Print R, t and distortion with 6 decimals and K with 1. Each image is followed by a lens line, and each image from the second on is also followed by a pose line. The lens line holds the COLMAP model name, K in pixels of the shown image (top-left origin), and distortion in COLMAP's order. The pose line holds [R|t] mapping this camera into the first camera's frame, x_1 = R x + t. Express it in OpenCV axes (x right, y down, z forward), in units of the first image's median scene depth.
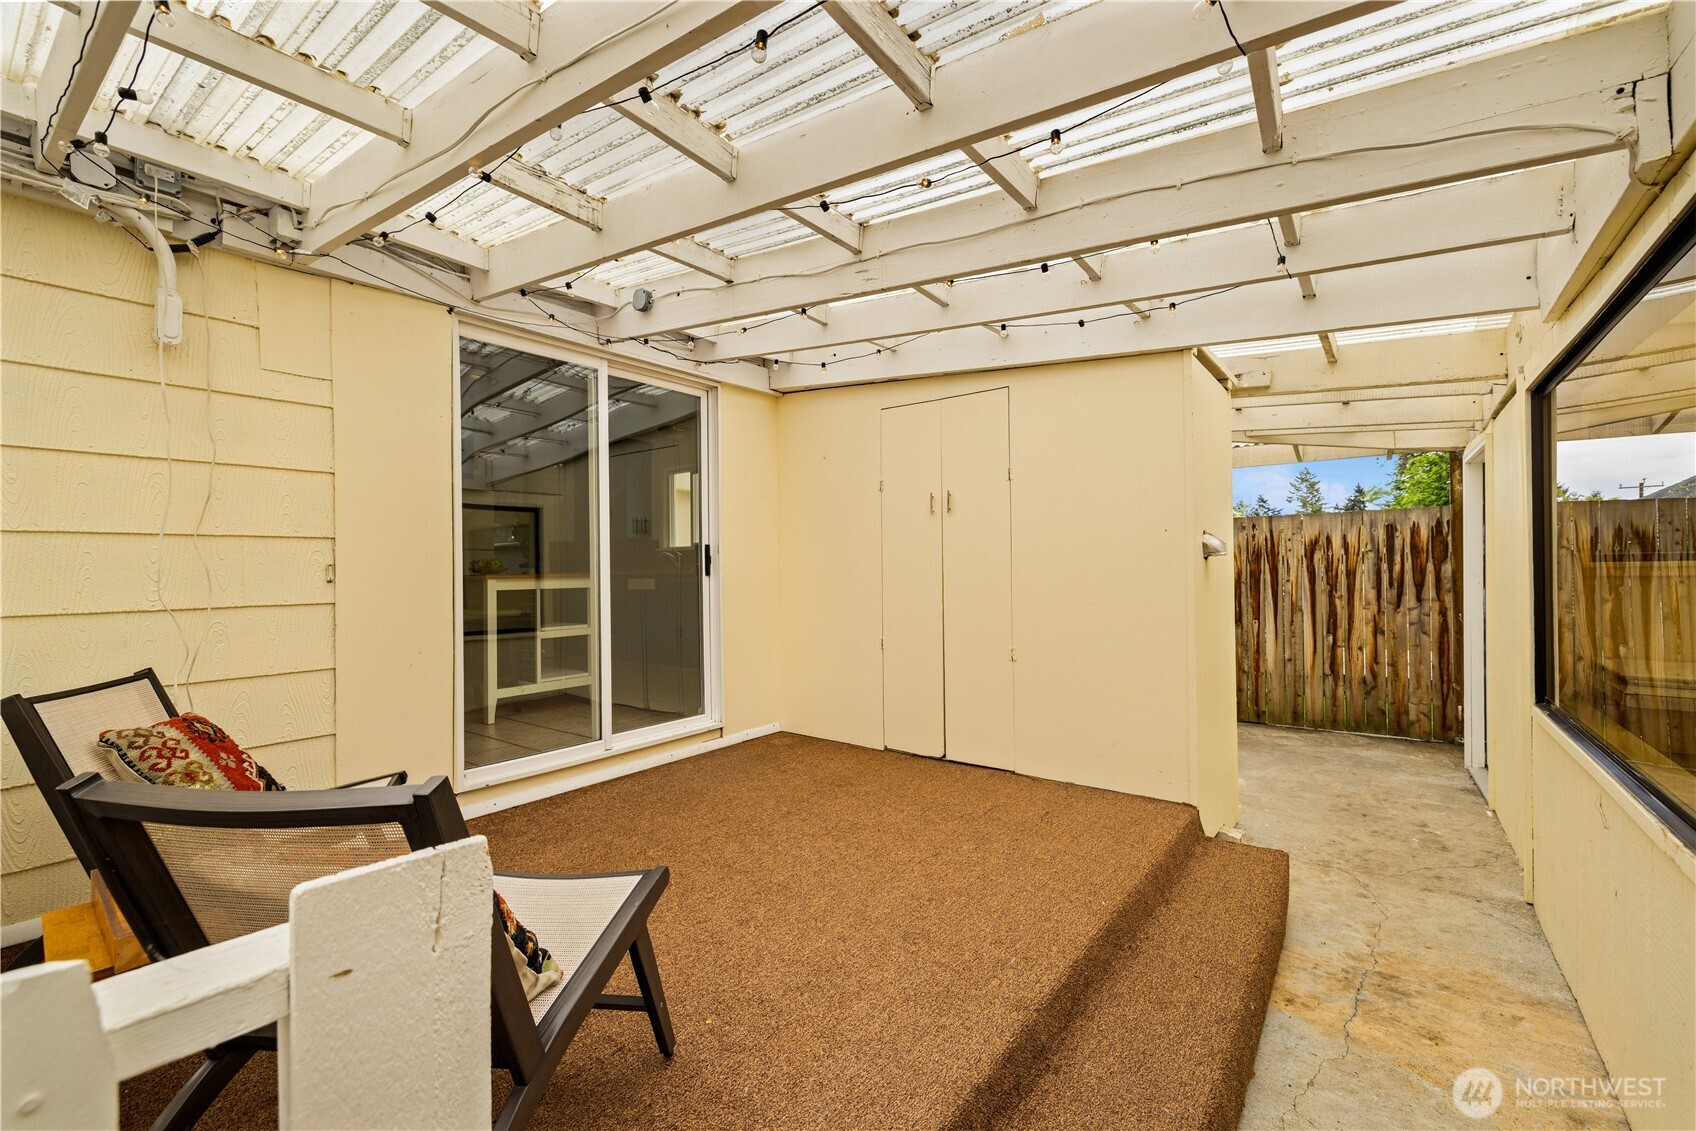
lens RADIAL K [[697.8, 0, 852.7], [0, 697.8, 565.8], [0, 0, 1]] dist [-0.022764, -0.000977]
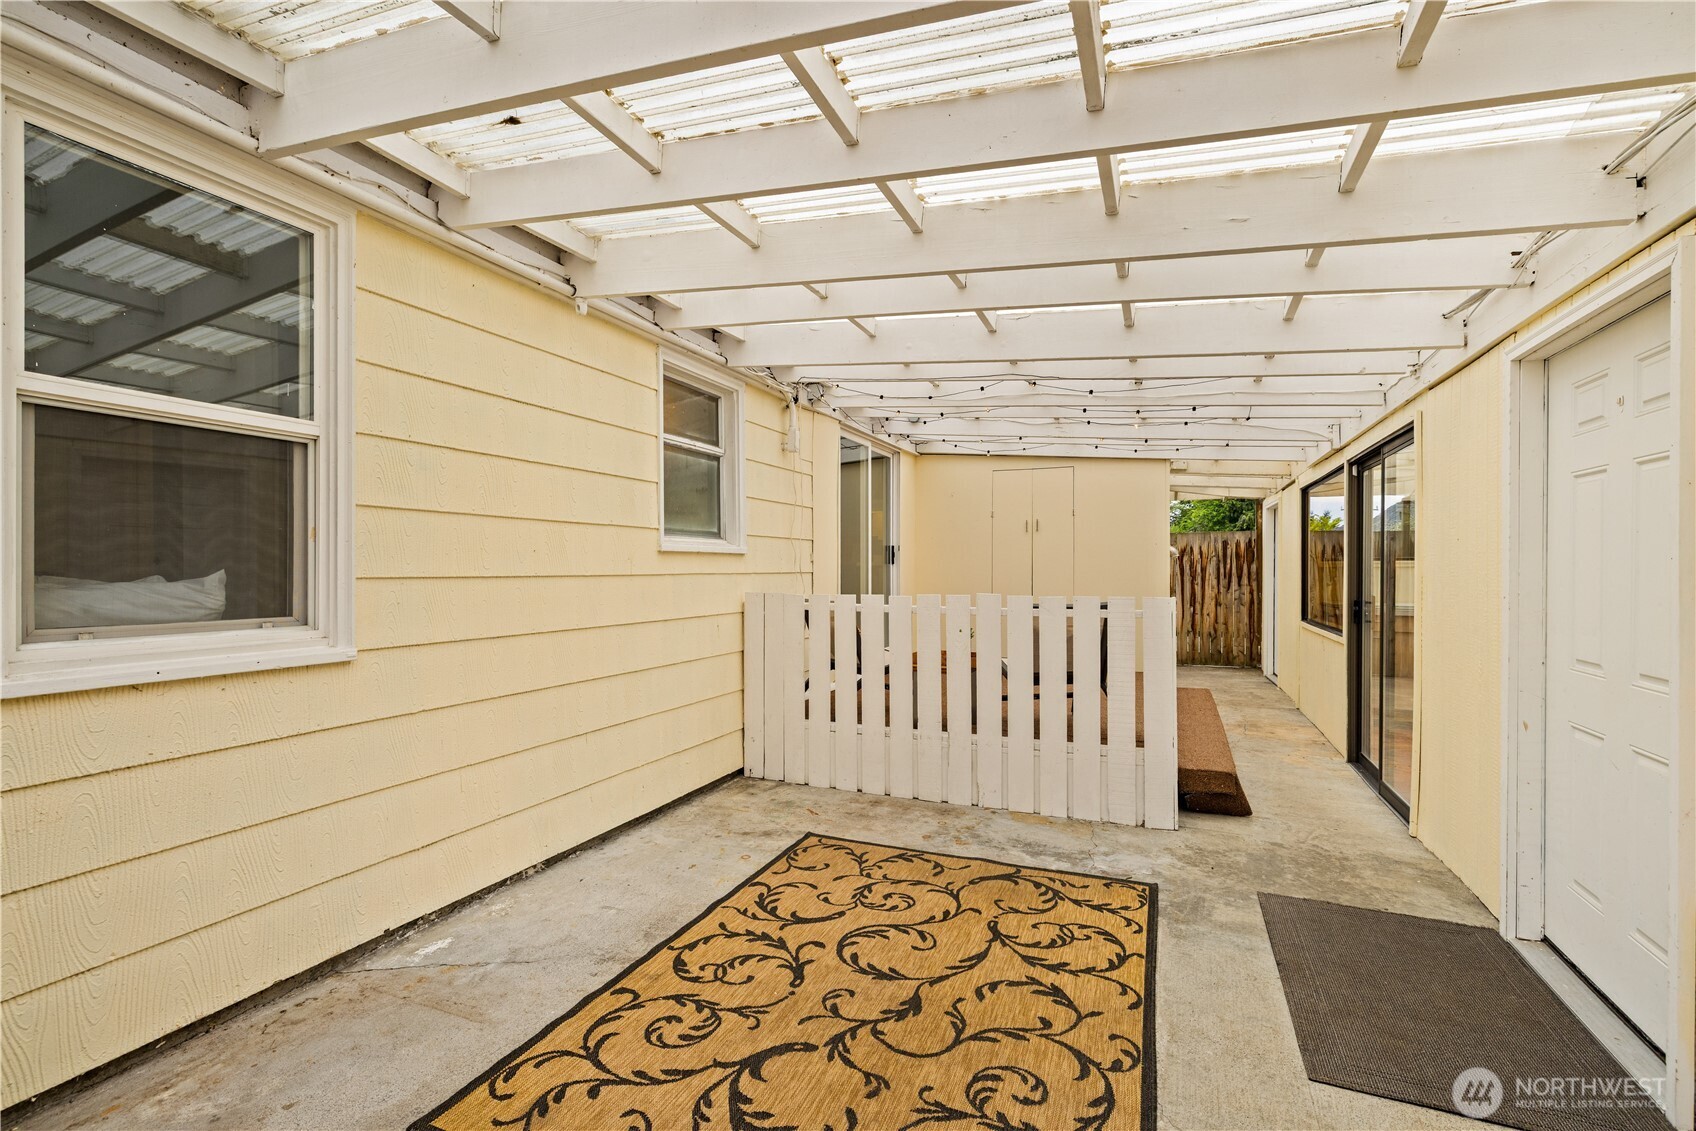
lens RADIAL K [[757.5, 0, 864.3], [0, 757.5, 572.1], [0, 0, 1]] dist [-0.004185, 0.002331]
pose [[0.963212, 0.012726, 0.268441, -0.580237], [-0.016116, 0.999816, 0.010427, 0.012116], [-0.268259, -0.014370, 0.963240, -0.562906]]
